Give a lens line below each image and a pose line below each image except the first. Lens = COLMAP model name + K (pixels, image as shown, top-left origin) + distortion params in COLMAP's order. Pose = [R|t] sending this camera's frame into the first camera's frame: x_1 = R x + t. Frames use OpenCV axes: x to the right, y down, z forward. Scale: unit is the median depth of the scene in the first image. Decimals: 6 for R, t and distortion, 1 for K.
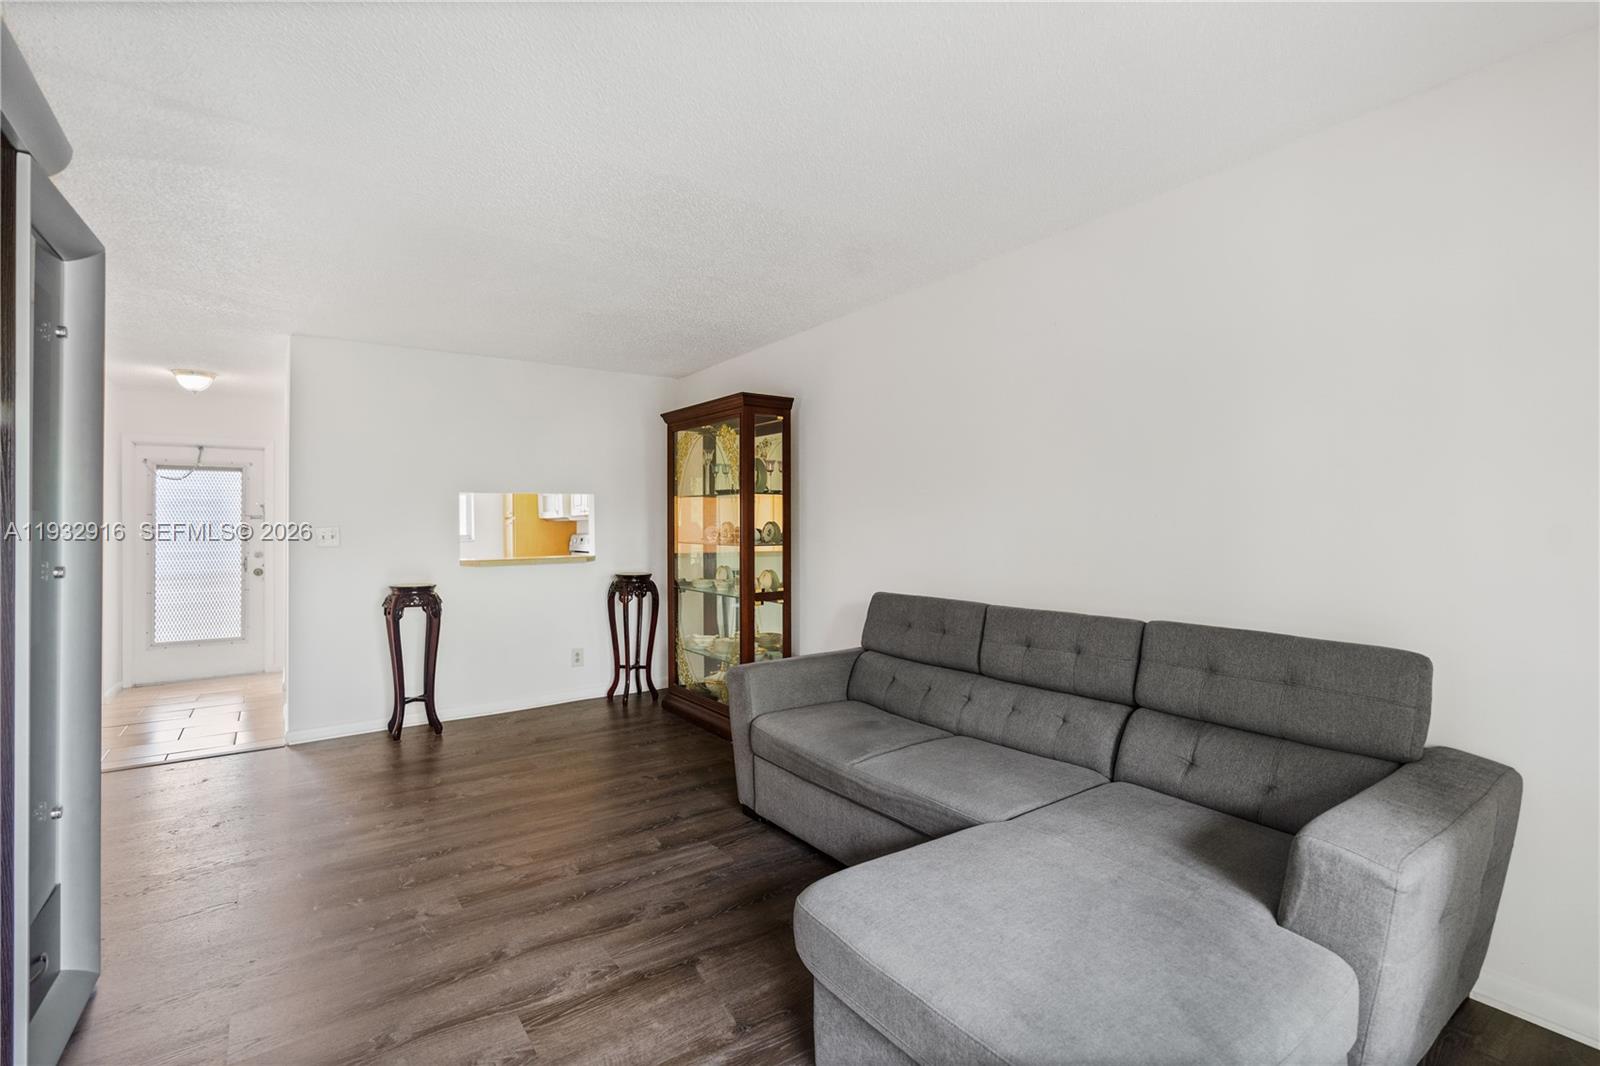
lens RADIAL K [[727.8, 0, 791.9], [0, 727.8, 523.8], [0, 0, 1]] dist [-0.000703, -0.000139]
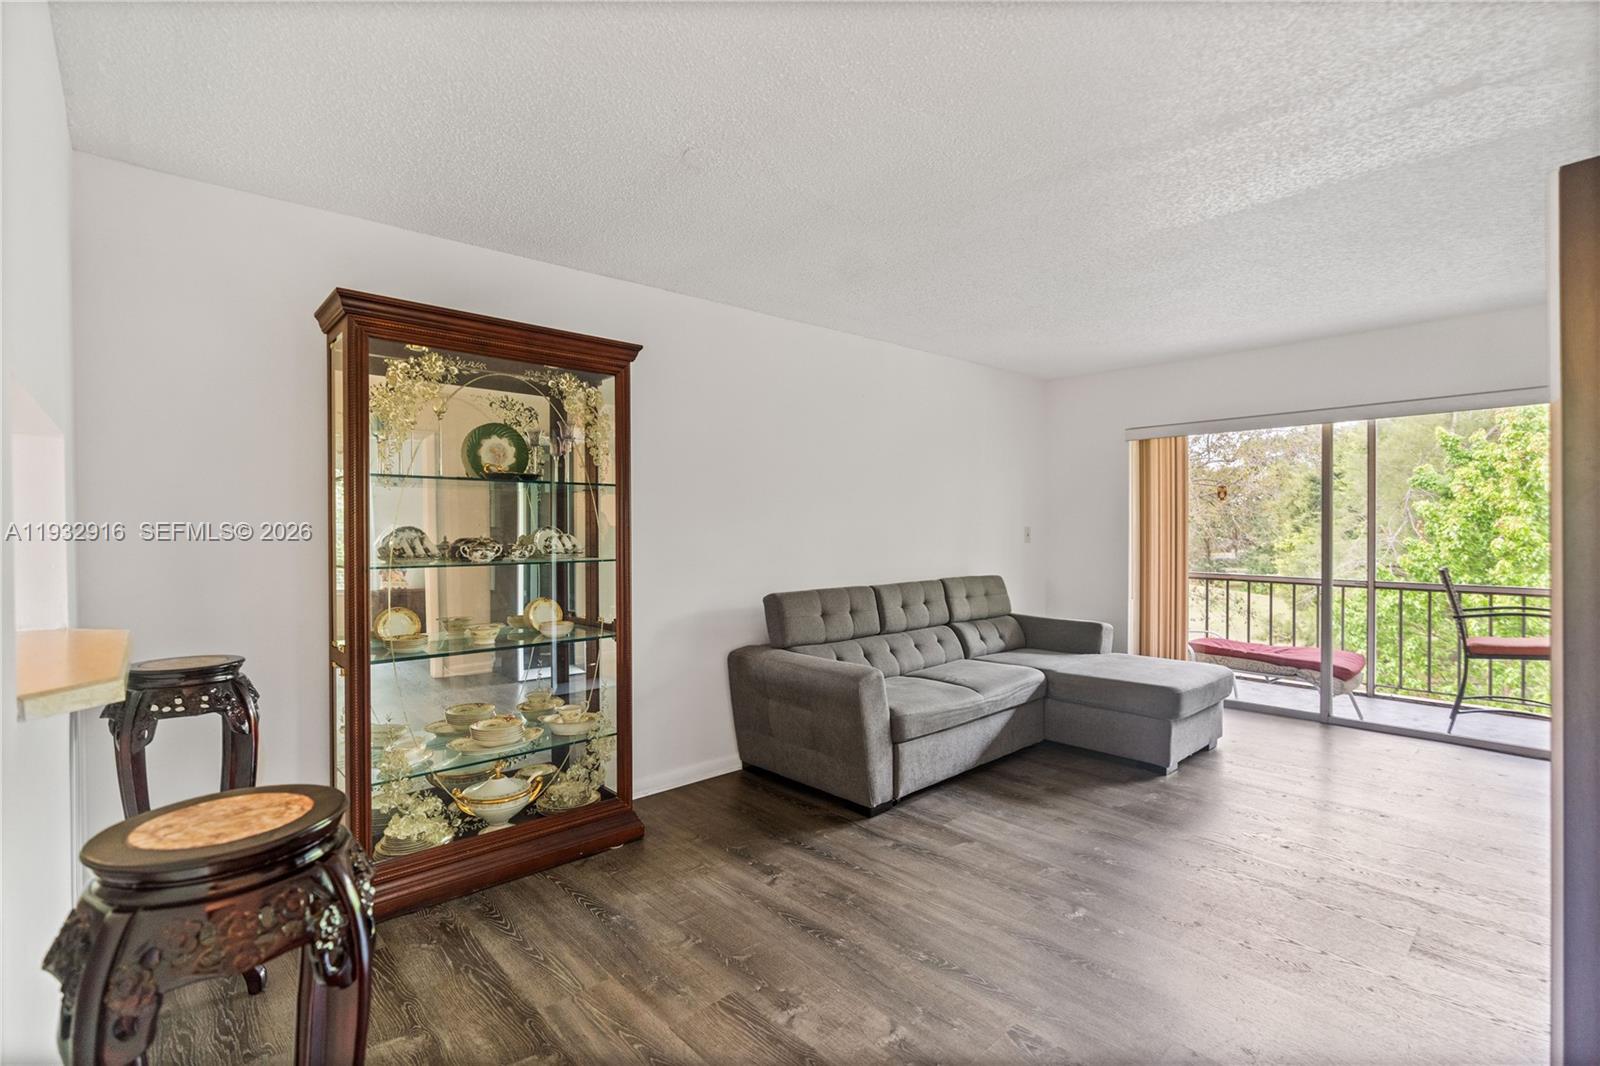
lens RADIAL K [[727.8, 0, 789.7], [0, 727.8, 532.3], [0, 0, 1]] dist [-0.000703, -0.000139]
pose [[-0.108218, 0.000238, 0.994127, -1.110740], [0.005156, 0.999987, 0.000321, 0.004437], [-0.994114, 0.005161, -0.108218, 1.285527]]
